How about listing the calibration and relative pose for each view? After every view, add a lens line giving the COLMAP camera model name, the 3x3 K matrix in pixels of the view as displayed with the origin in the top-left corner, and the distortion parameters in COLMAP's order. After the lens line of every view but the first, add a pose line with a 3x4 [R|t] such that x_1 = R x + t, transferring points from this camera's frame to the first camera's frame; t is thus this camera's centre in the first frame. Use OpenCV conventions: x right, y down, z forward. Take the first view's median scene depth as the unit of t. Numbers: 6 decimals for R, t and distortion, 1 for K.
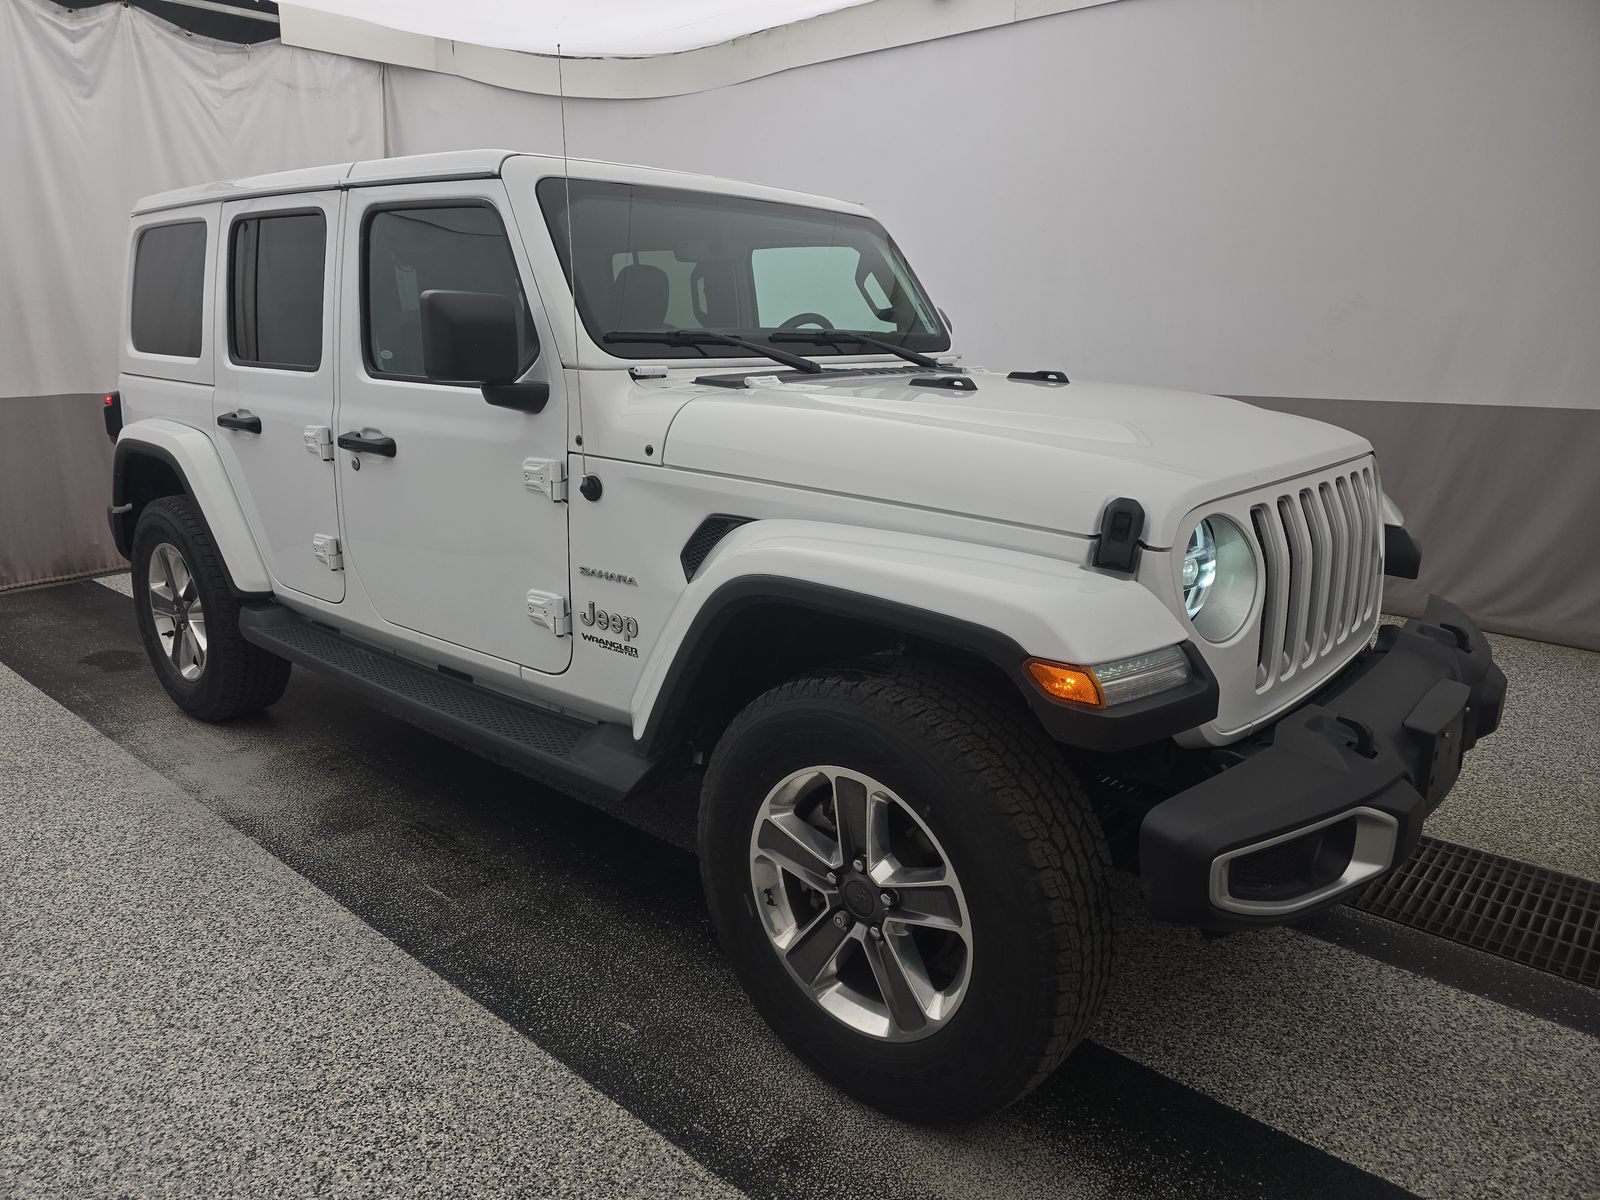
lens RADIAL K [[1078.2, 0, 789.9], [0, 1078.2, 605.9], [0, 0, 1]] dist [0.030847, -0.042961]
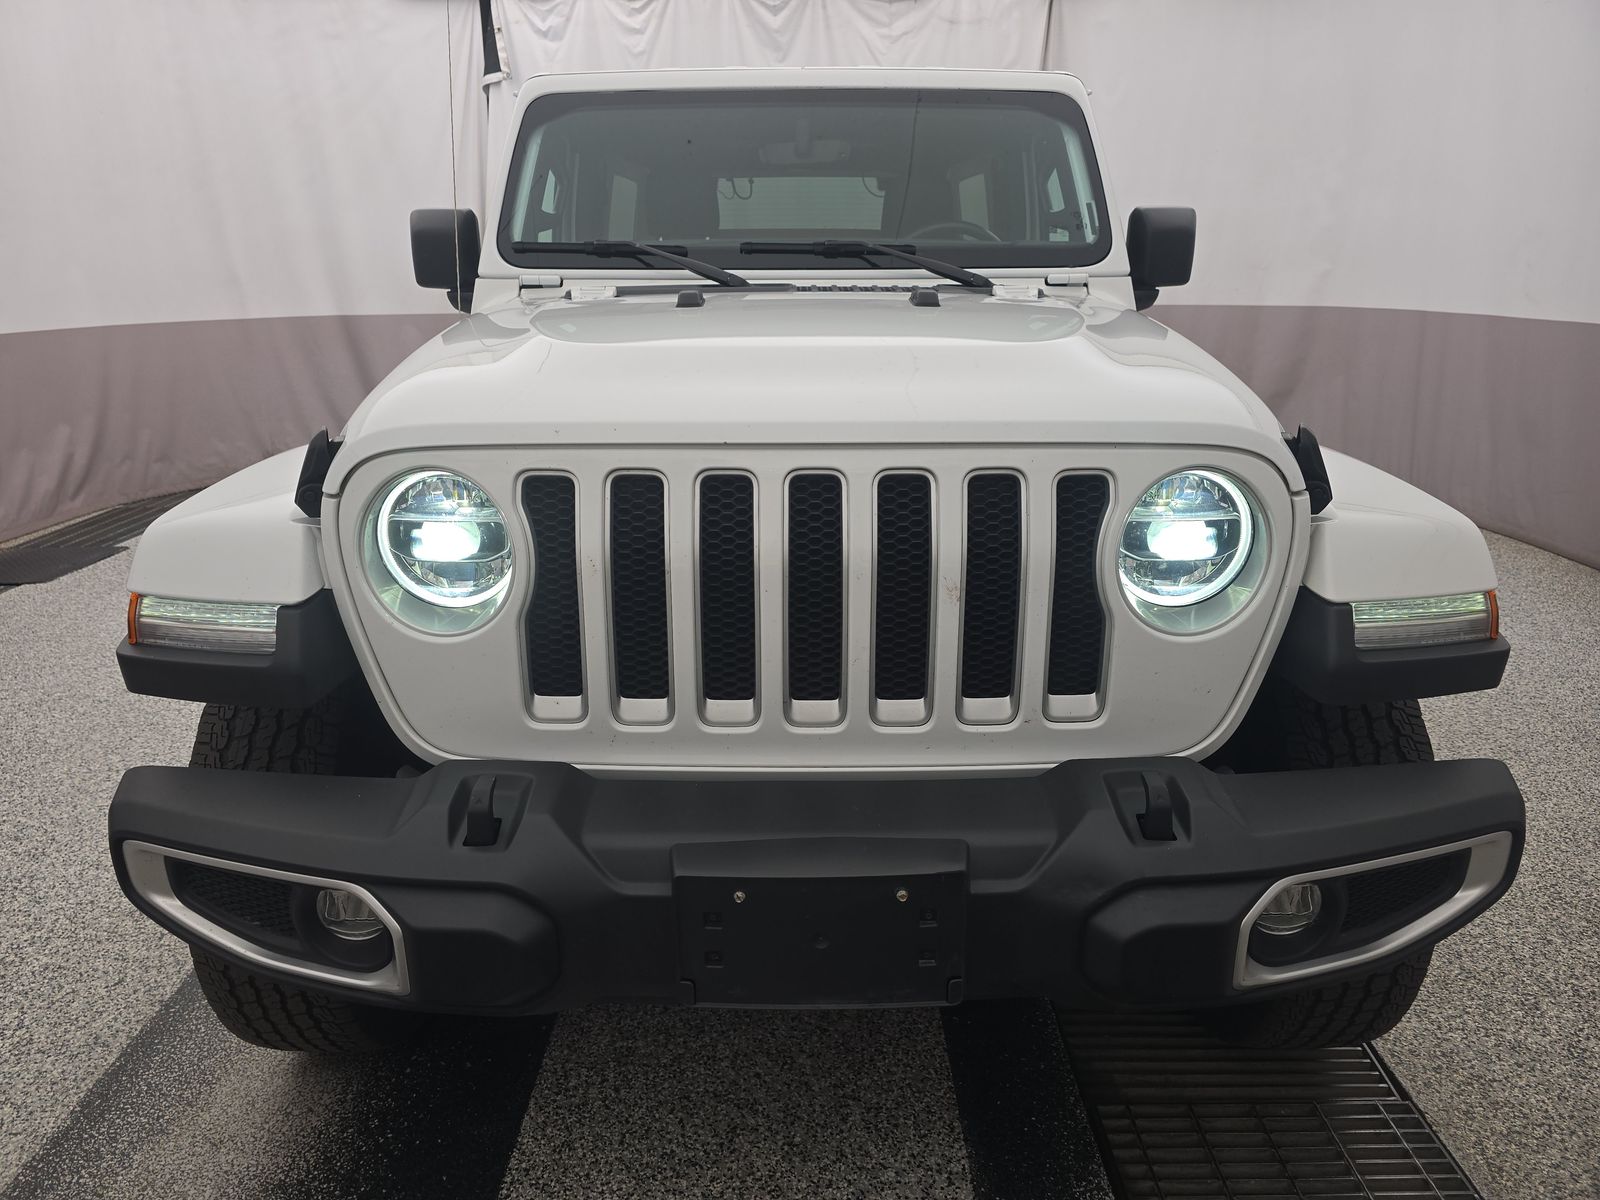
lens RADIAL K [[1078.2, 0, 798.2], [0, 1078.2, 591.1], [0, 0, 1]] dist [0.030847, -0.042961]
pose [[0.654703, 0.210366, -0.726024, 0.370594], [-0.175749, 0.976535, 0.124467, -0.045699], [0.735171, 0.046109, 0.676312, 0.221176]]
